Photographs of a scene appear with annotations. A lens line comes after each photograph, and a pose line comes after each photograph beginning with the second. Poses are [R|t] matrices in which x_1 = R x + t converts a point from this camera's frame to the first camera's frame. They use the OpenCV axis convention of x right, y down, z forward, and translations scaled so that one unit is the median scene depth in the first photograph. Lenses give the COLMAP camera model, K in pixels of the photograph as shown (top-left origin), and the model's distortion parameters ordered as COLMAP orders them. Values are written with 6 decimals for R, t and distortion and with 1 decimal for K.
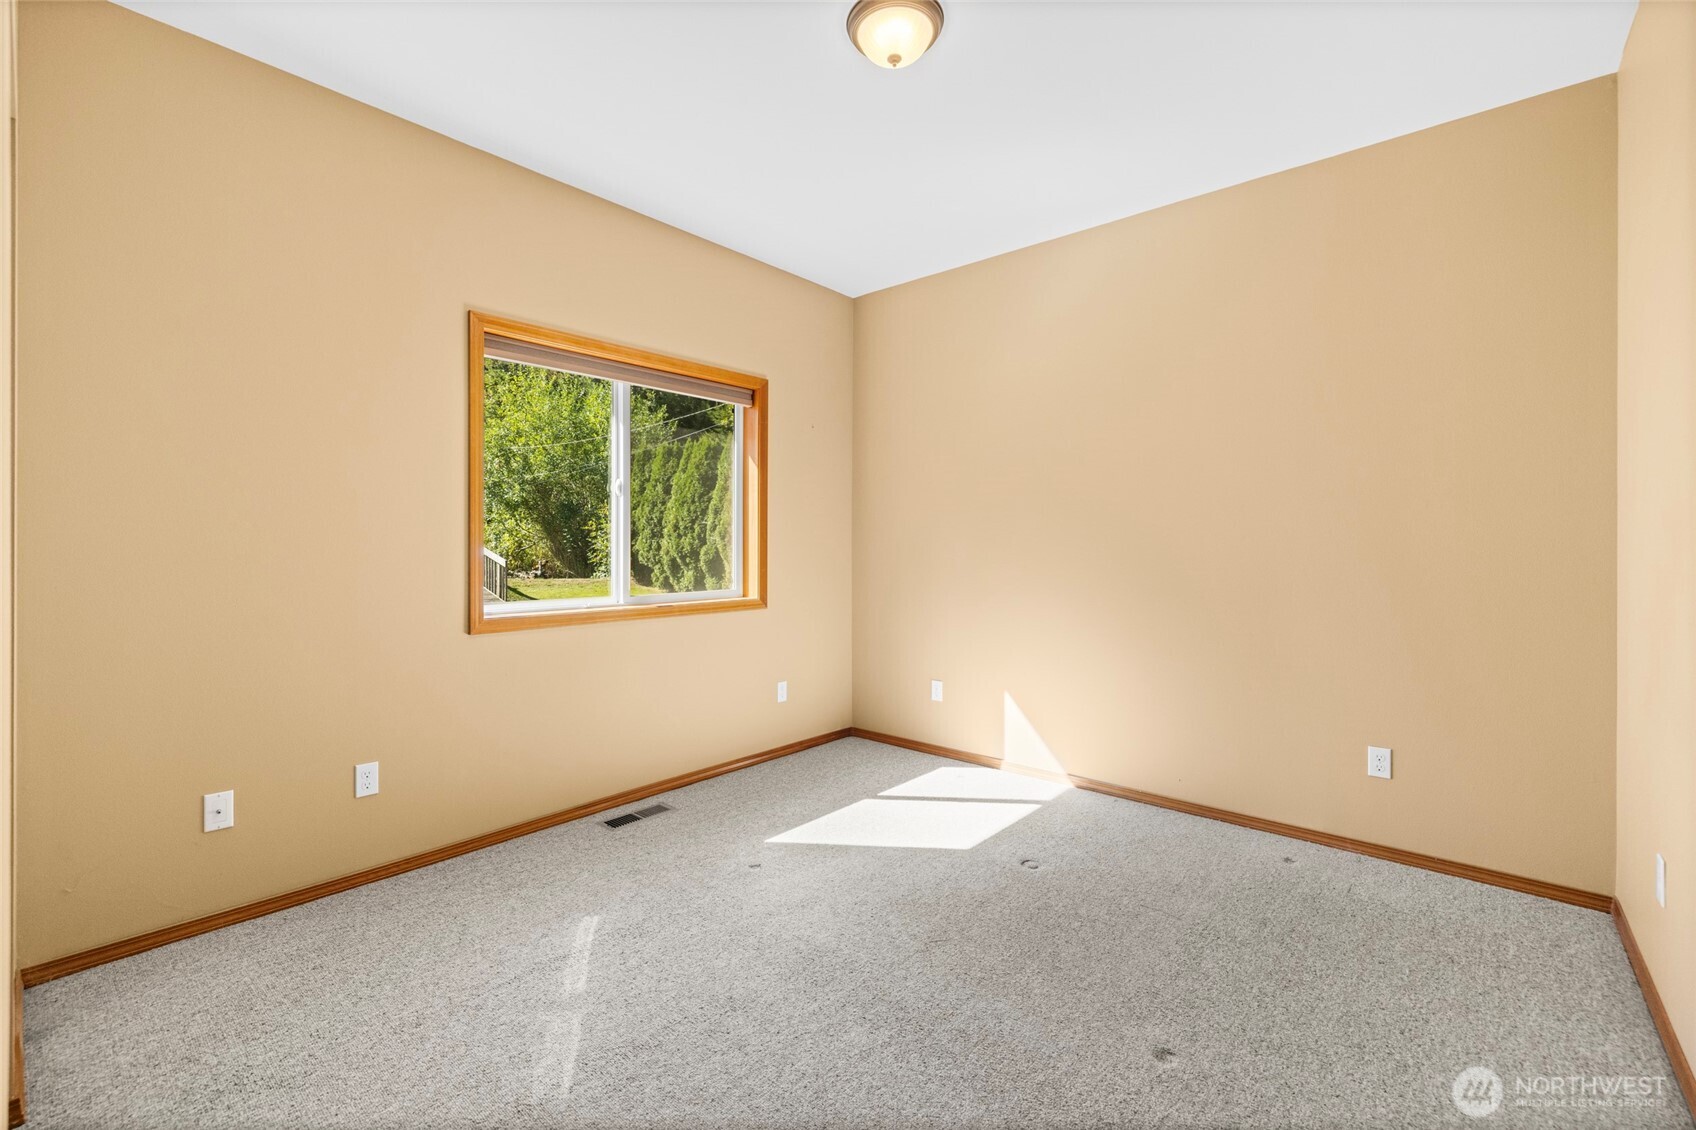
lens RADIAL K [[710.8, 0, 837.2], [0, 710.8, 551.9], [0, 0, 1]] dist [0.000904, 0.000510]
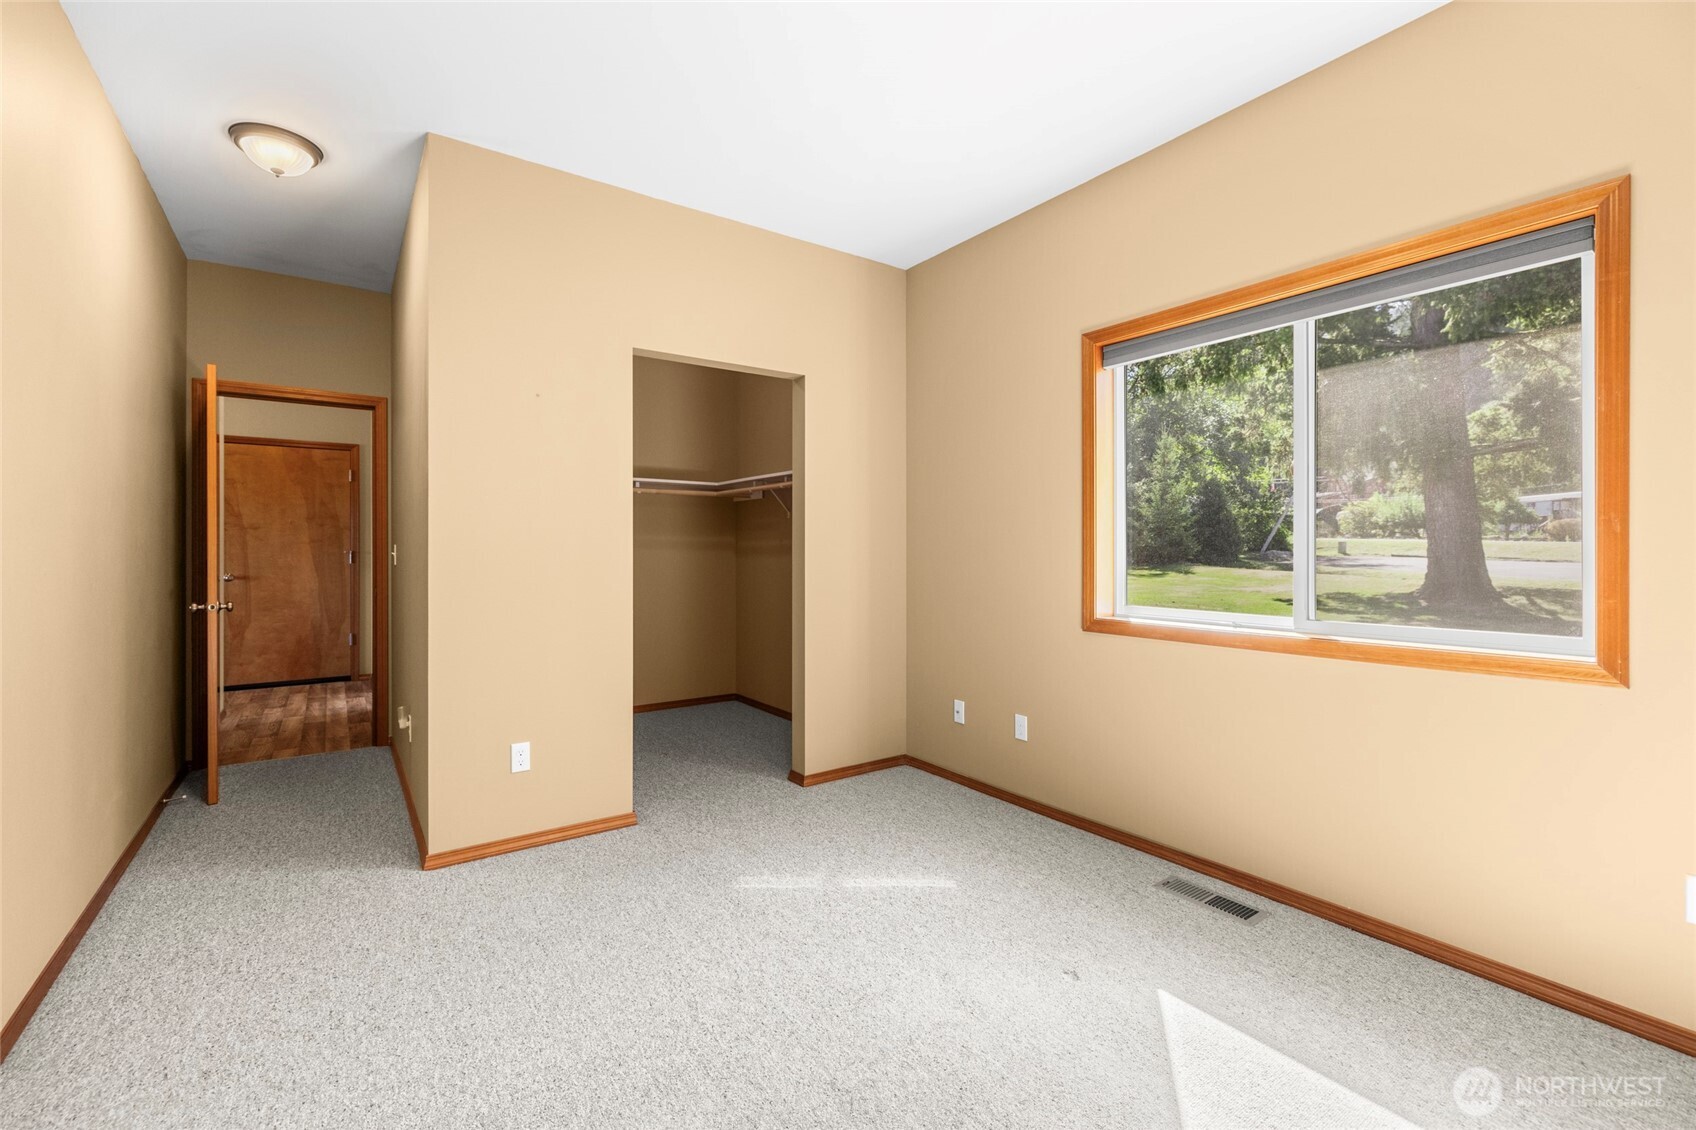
lens RADIAL K [[729.7, 0, 845.4], [0, 729.7, 543.2], [0, 0, 1]] dist [0.000511, 0.000505]
pose [[-0.234023, -0.012282, -0.972154, 0.625727], [-0.007911, 0.999911, -0.010728, -0.004216], [0.972199, 0.005180, -0.234099, 0.847613]]
